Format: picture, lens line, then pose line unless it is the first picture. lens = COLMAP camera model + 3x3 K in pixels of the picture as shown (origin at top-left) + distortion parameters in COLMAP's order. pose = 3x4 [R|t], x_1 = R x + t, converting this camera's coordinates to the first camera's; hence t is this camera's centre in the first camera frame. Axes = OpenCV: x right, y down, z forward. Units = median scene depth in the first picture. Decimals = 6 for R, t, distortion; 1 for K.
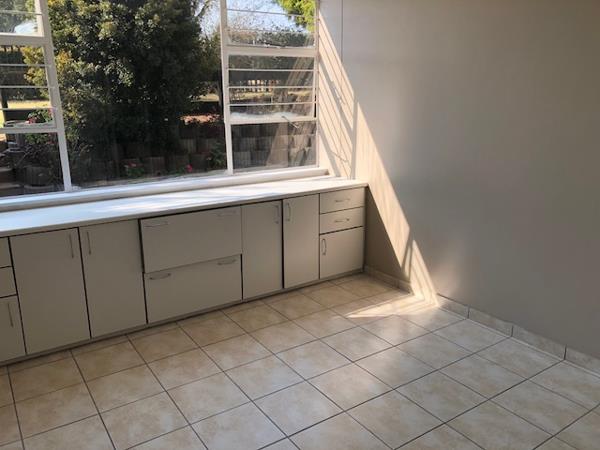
lens RADIAL K [[495.7, 0, 300.0], [0, 495.7, 225.0], [0, 0, 1]] dist [0.072062, -0.129940]
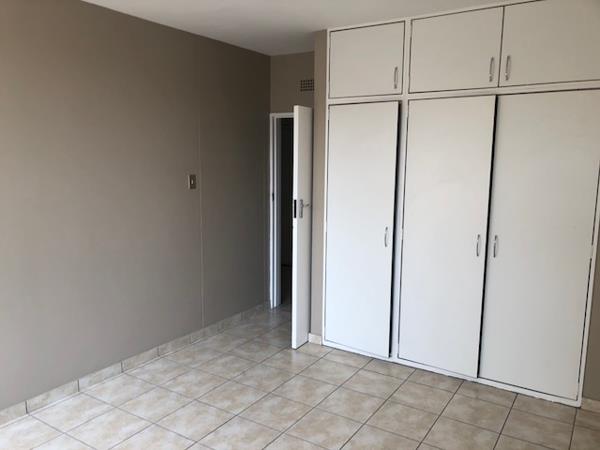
lens RADIAL K [[495.7, 0, 300.0], [0, 495.7, 225.0], [0, 0, 1]] dist [0.072062, -0.129940]
pose [[-0.401540, -0.146595, 0.904033, -0.613253], [0.226330, 0.940606, 0.253053, -0.246880], [-0.887435, 0.306220, -0.344512, 0.823542]]
